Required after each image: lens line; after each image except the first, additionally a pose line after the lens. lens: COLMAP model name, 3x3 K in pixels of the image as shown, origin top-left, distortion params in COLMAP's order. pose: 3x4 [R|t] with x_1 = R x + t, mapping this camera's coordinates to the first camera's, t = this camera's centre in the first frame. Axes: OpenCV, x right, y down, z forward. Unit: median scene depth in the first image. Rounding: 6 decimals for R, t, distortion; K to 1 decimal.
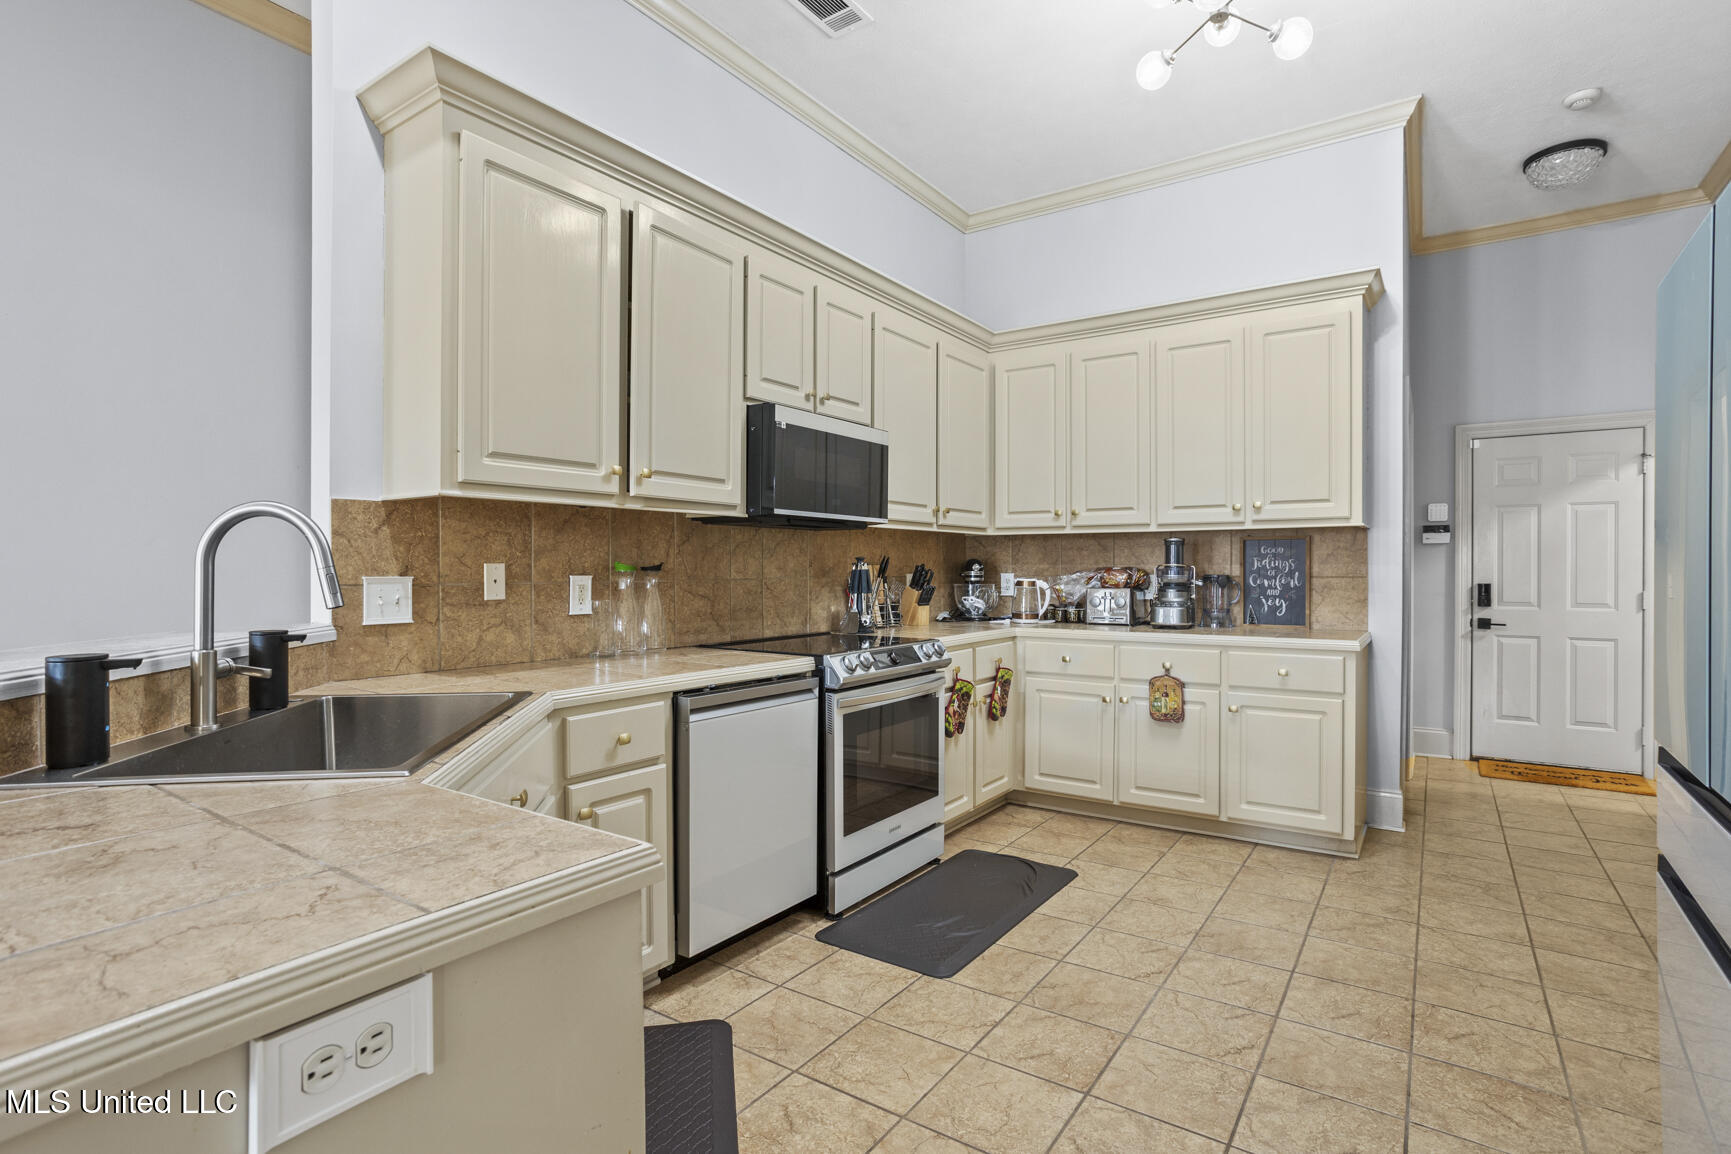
lens RADIAL K [[865.1, 0, 862.2], [0, 865.1, 602.1], [0, 0, 1]] dist [-0.051440, 0.031831]
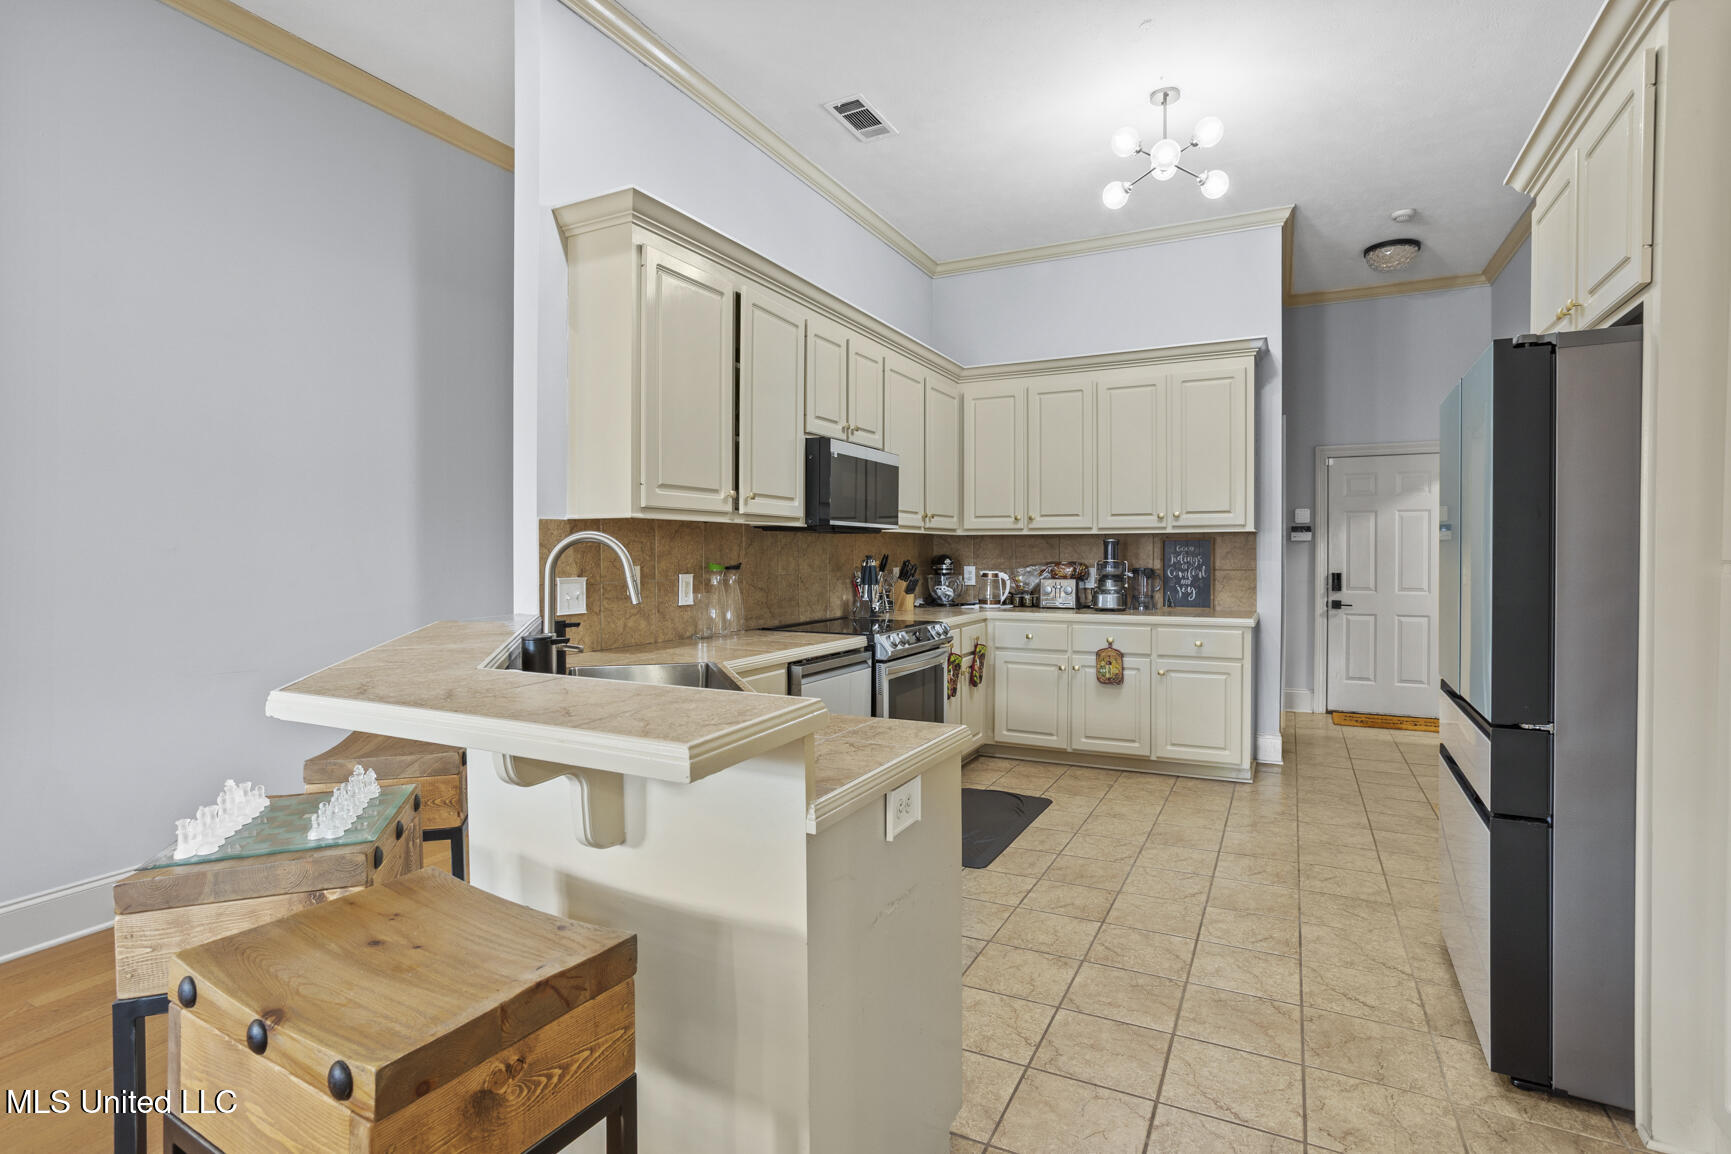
lens RADIAL K [[862.0, 0, 871.0], [0, 862.0, 599.5], [0, 0, 1]] dist [-0.059000, 0.040008]
pose [[0.990519, -0.008819, 0.137090, -0.172180], [0.006831, 0.999865, 0.014963, -0.008054], [-0.137203, -0.013884, 0.990446, -0.213340]]
